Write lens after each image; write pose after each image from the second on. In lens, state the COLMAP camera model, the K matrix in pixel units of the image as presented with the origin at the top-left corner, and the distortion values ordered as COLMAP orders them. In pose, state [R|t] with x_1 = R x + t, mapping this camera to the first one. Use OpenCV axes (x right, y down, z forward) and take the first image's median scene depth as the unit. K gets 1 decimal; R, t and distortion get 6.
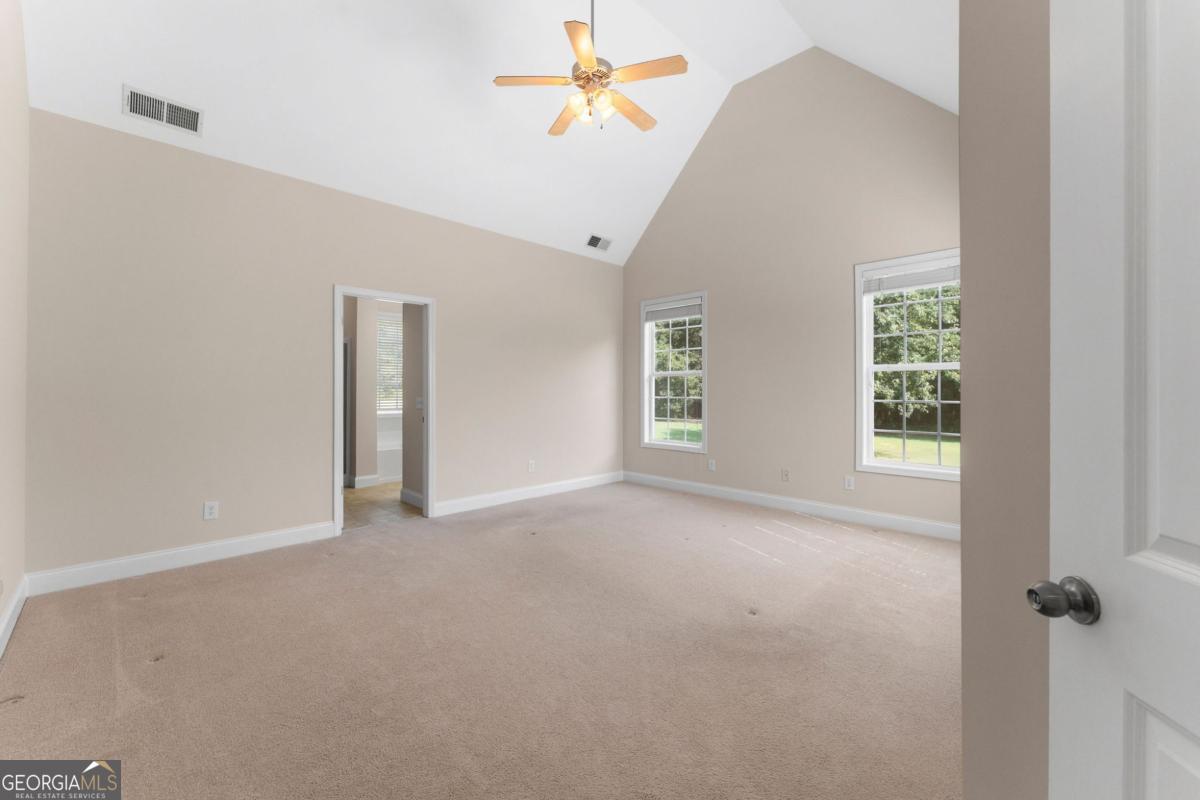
lens RADIAL K [[485.6, 0, 593.8], [0, 485.6, 392.1], [0, 0, 1]] dist [0.002781, -0.000087]
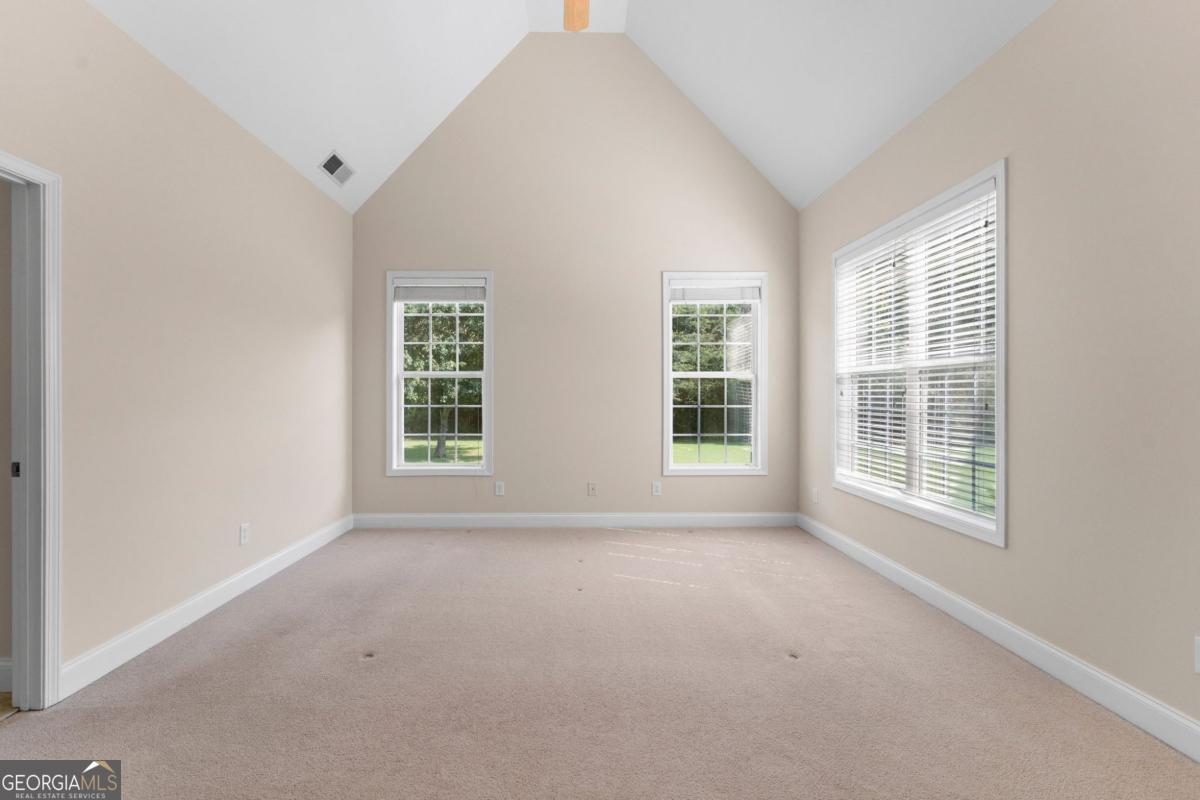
lens RADIAL K [[519.4, 0, 598.4], [0, 519.4, 397.3], [0, 0, 1]] dist [-0.003405, -0.000347]
pose [[0.685914, -0.003619, 0.727673, -0.285022], [0.003672, 0.999992, 0.001512, -0.002734], [-0.727673, 0.001635, 0.685922, 0.304187]]
